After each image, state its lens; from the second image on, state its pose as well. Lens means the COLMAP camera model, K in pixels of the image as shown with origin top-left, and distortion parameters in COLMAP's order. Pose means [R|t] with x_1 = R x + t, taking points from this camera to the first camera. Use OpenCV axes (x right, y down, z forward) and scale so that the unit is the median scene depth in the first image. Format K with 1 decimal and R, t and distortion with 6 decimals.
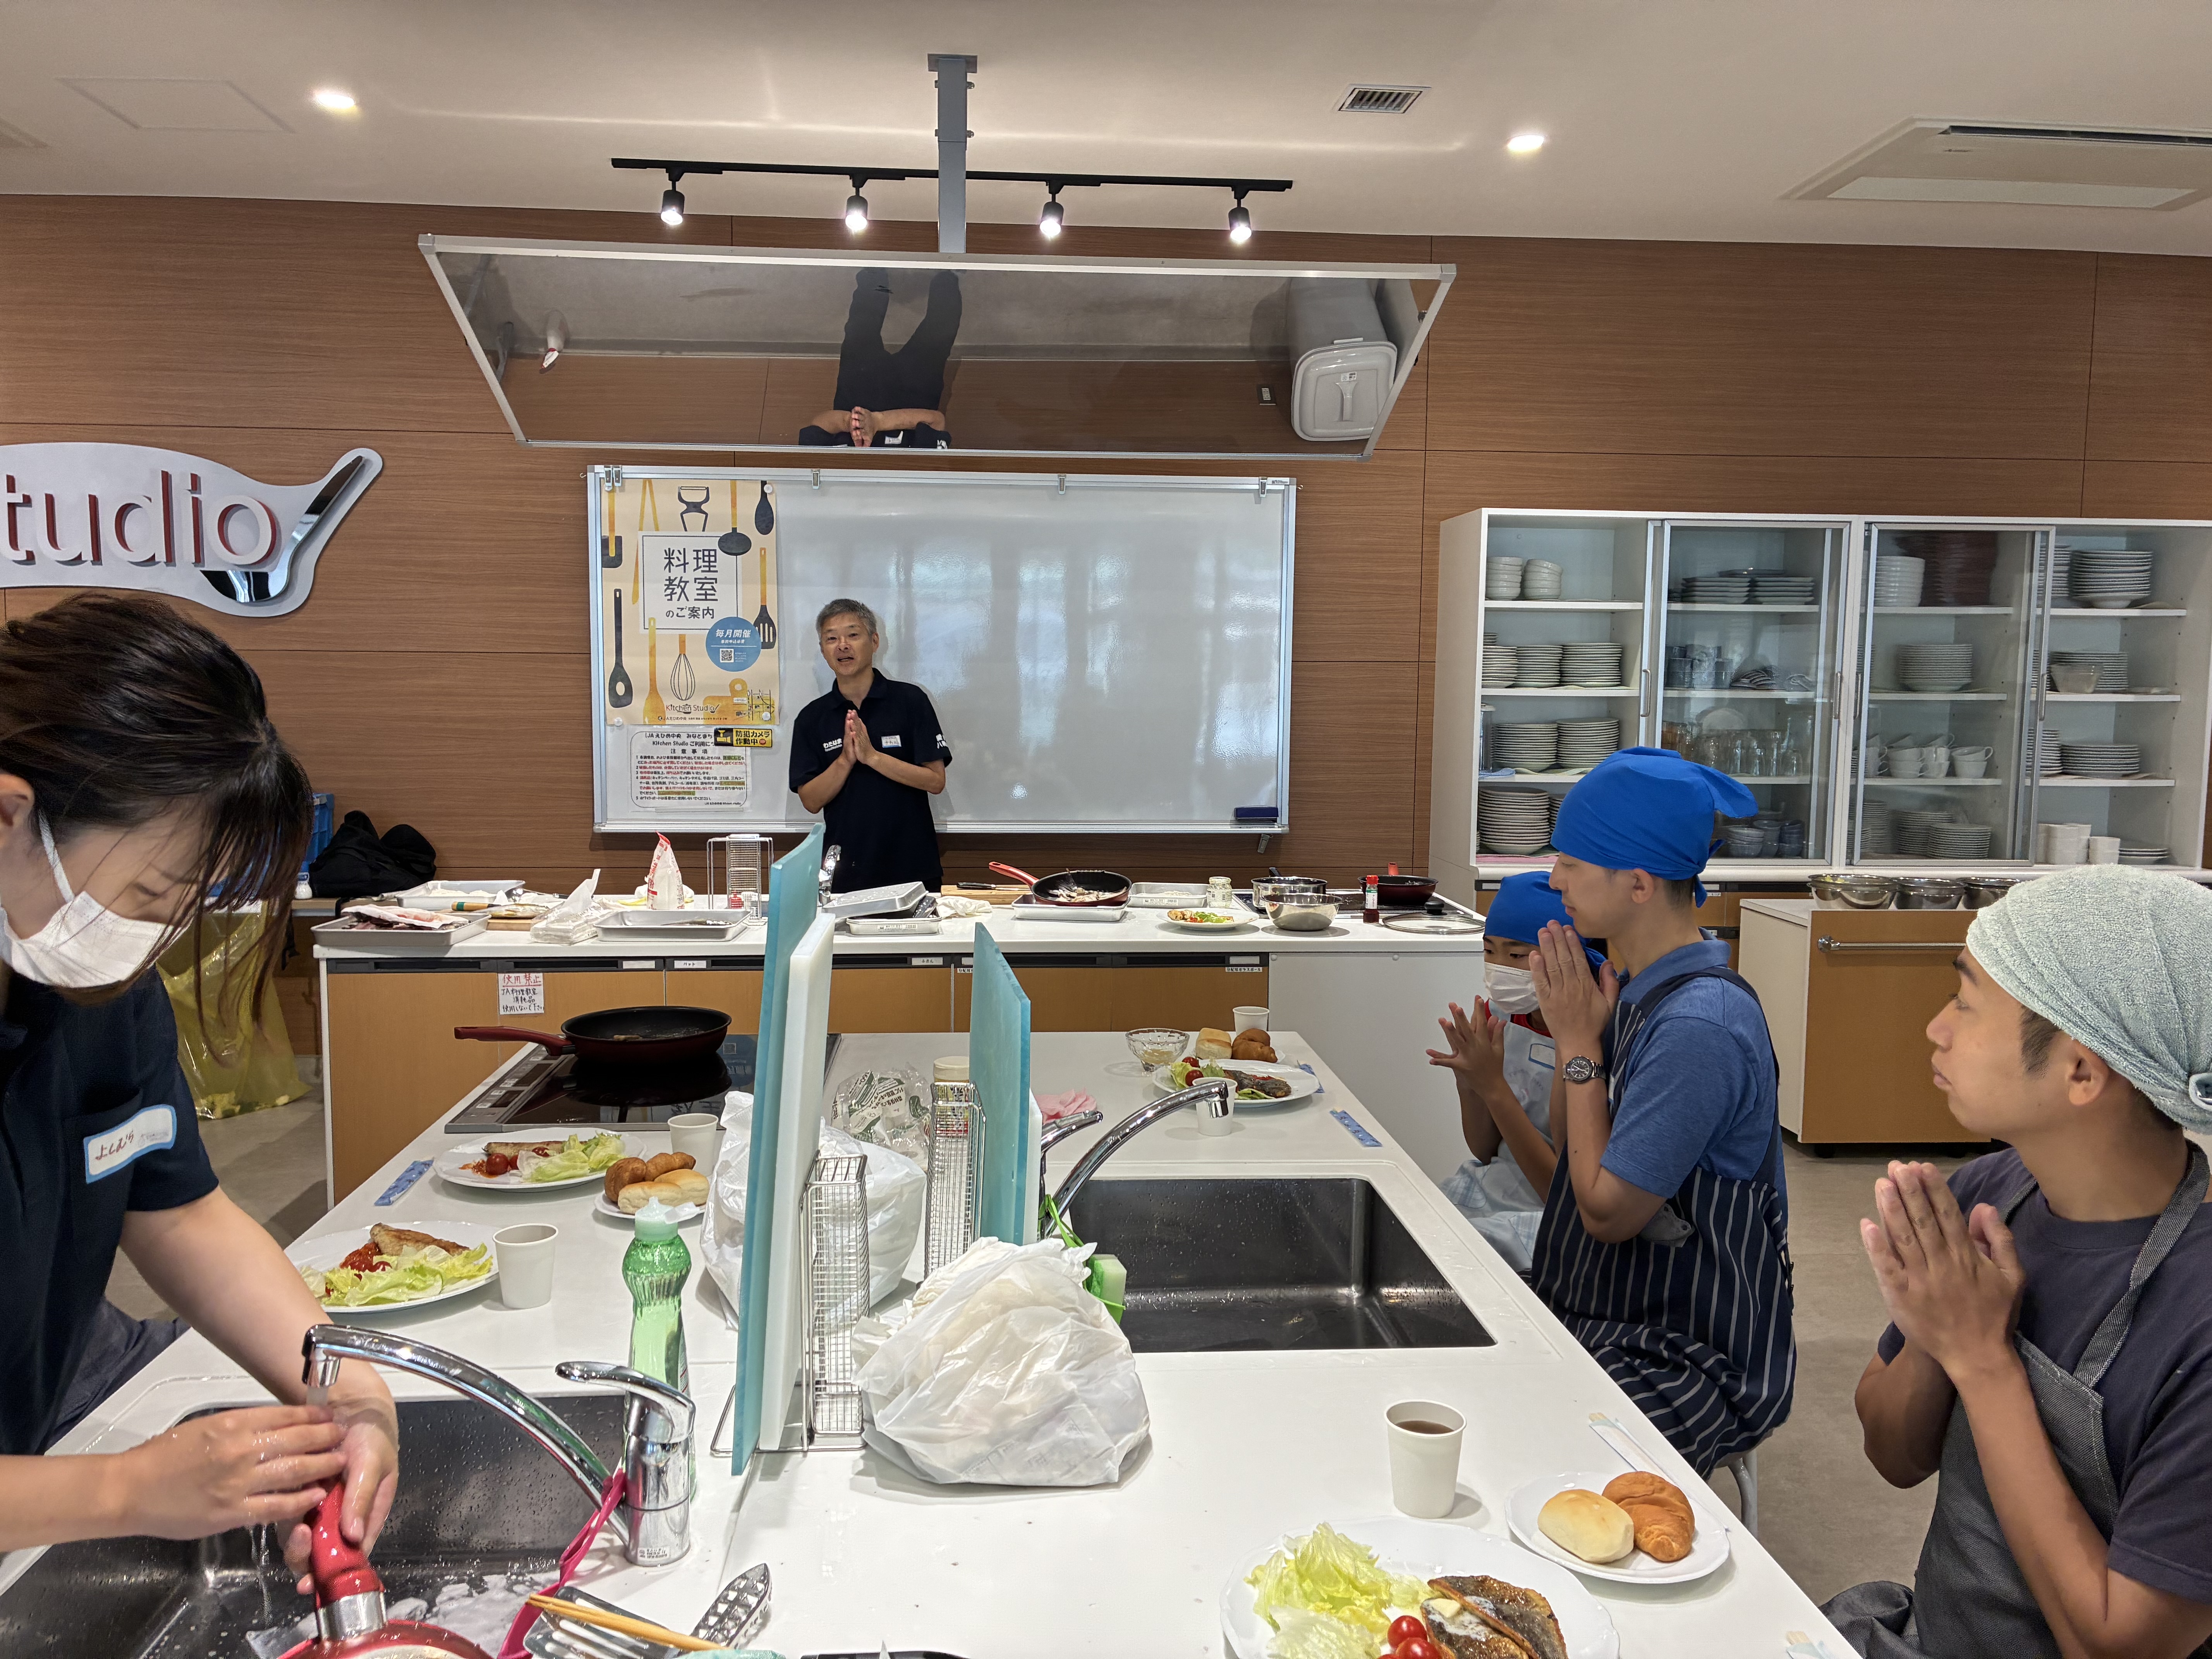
lens RADIAL K [[1817.6, 0, 1105.3], [0, 1817.6, 878.7], [0, 0, 1]] dist [0.007093, 0.017707]
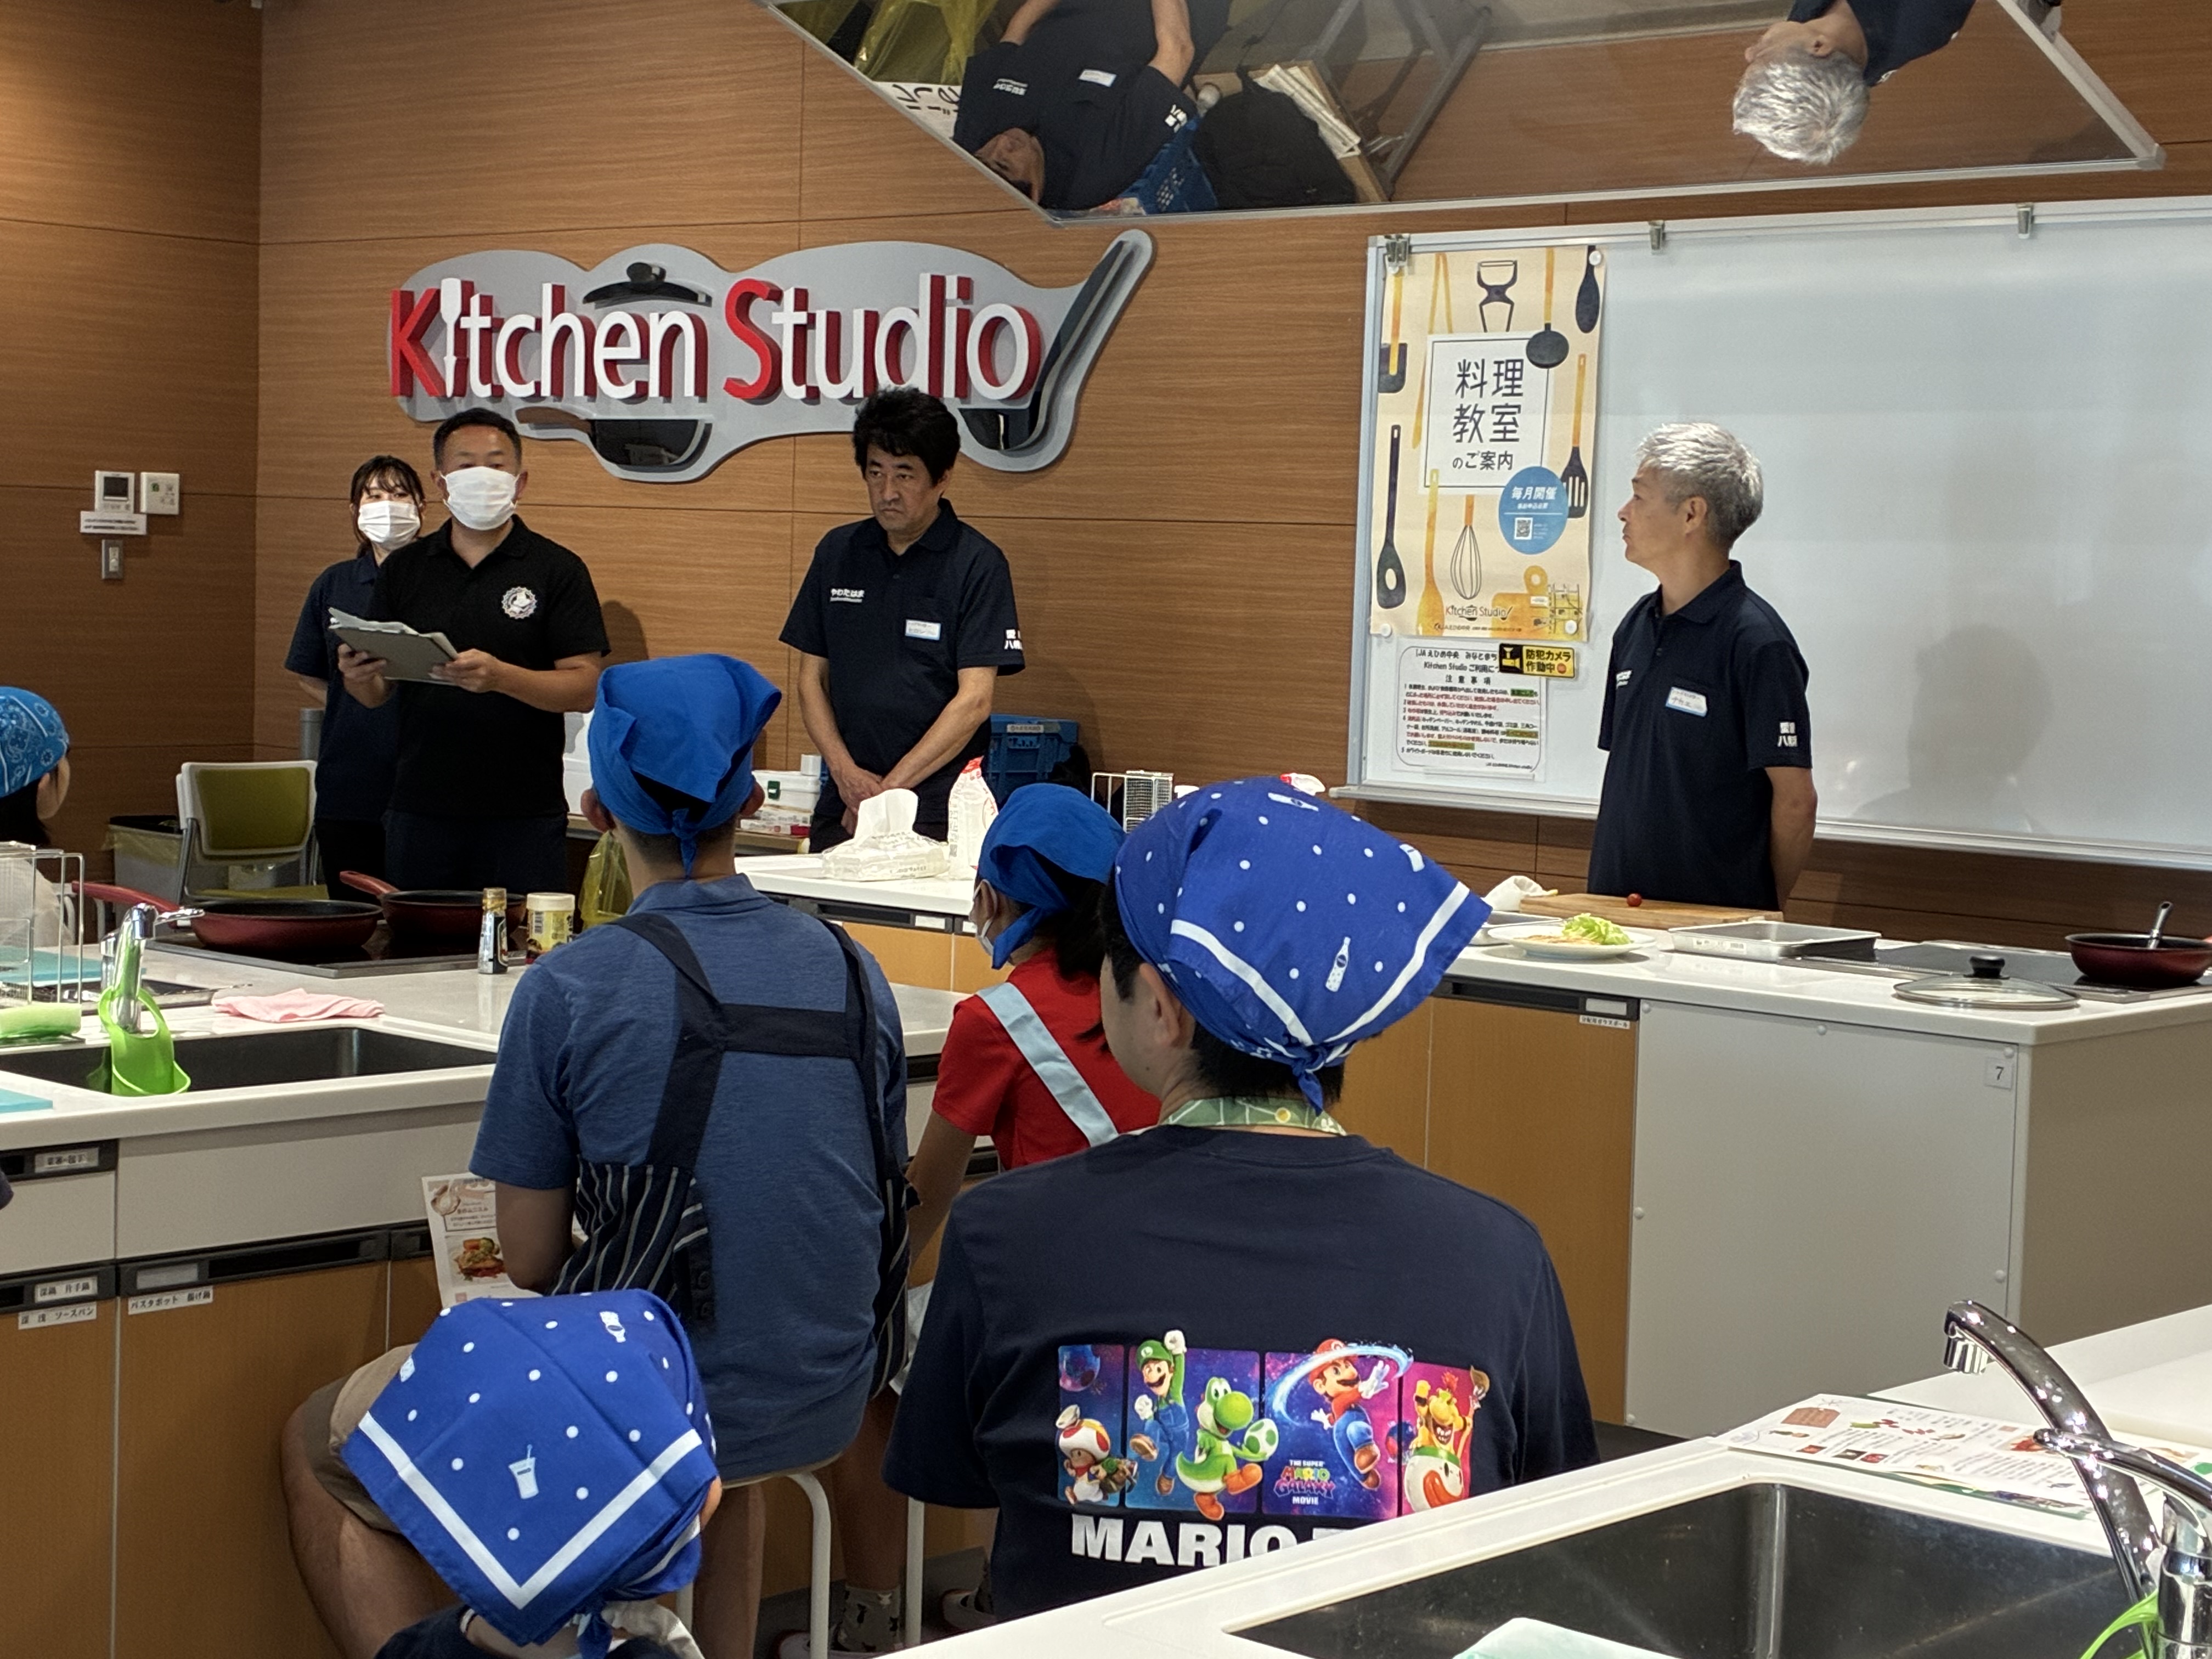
lens RADIAL K [[4092.6, 0, 1106.0], [0, 4092.6, 829.5], [0, 0, 1]] dist [0.311738, -1.348739]
pose [[0.666795, 0.059192, -0.742887, 0.752646], [-0.111812, 0.993503, -0.021199, 0.025786], [0.736806, 0.097199, 0.669081, -0.038576]]
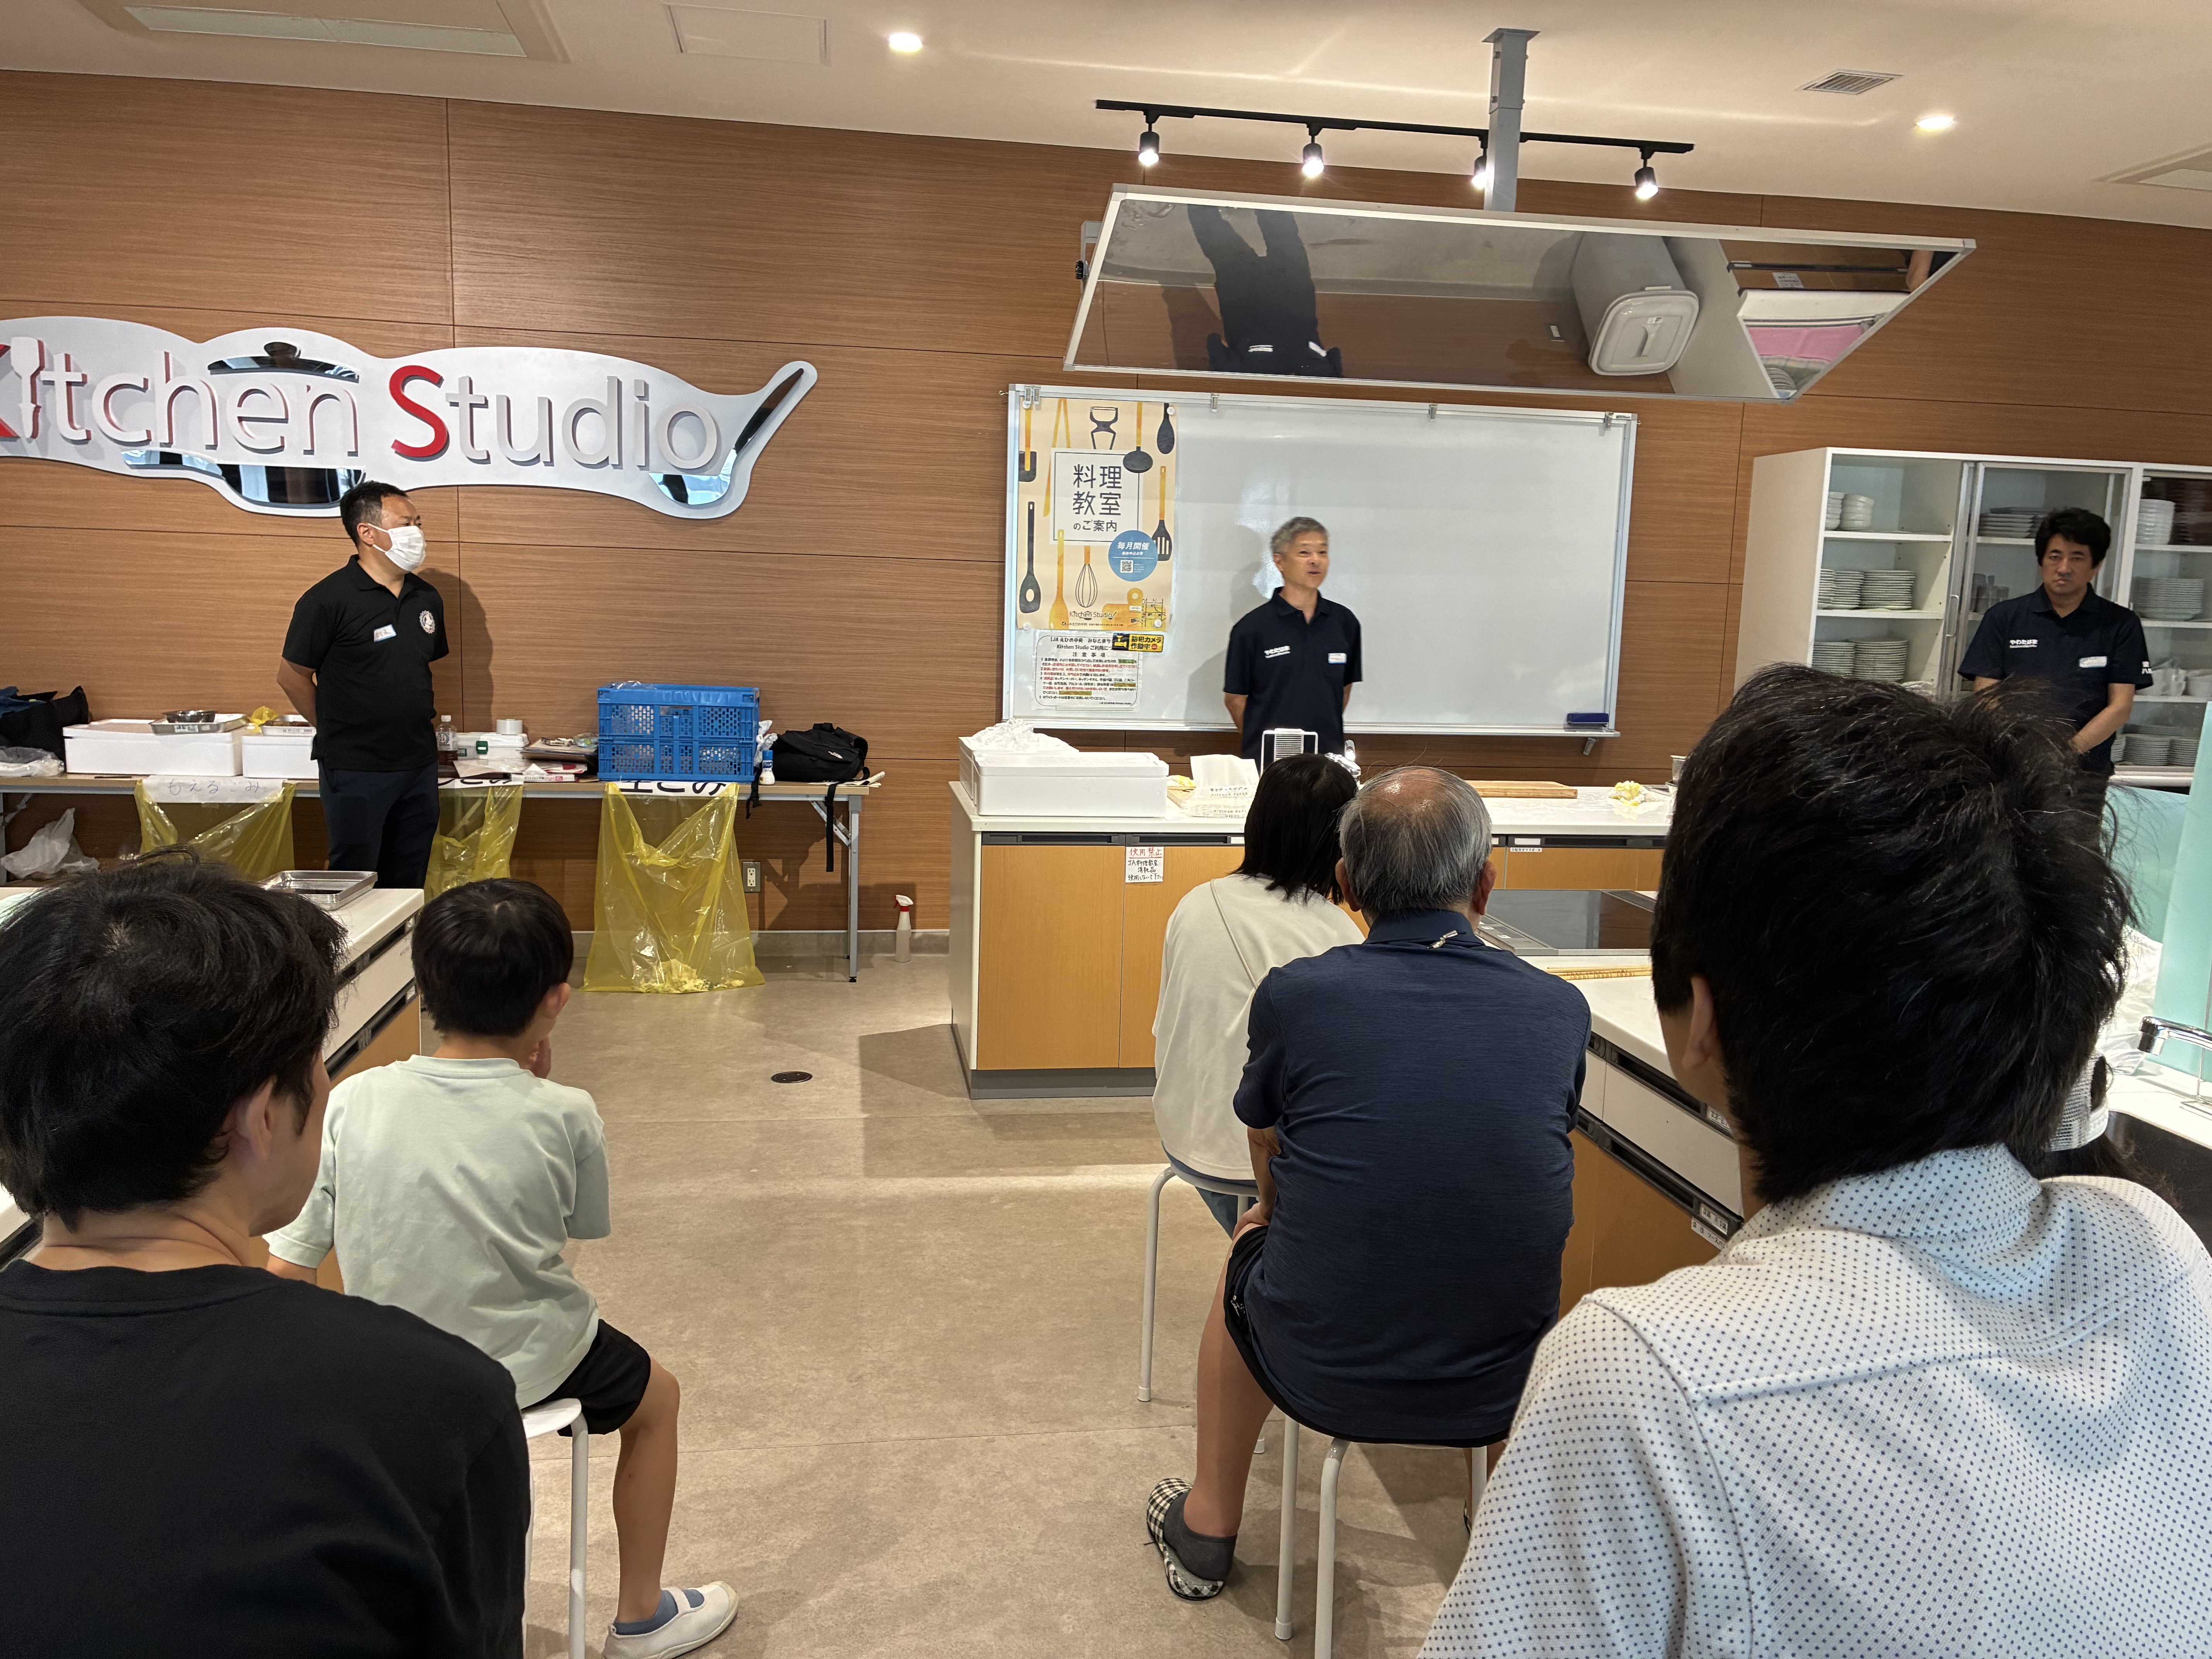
lens RADIAL K [[1736.7, 0, 1106.0], [0, 1736.7, 829.5], [0, 0, 1]] dist [0.056886, -0.080565]
pose [[0.995277, 0.007876, 0.096753, -0.320468], [-0.010799, 0.999500, 0.029726, 0.002926], [-0.096470, -0.030631, 0.994864, -0.030507]]
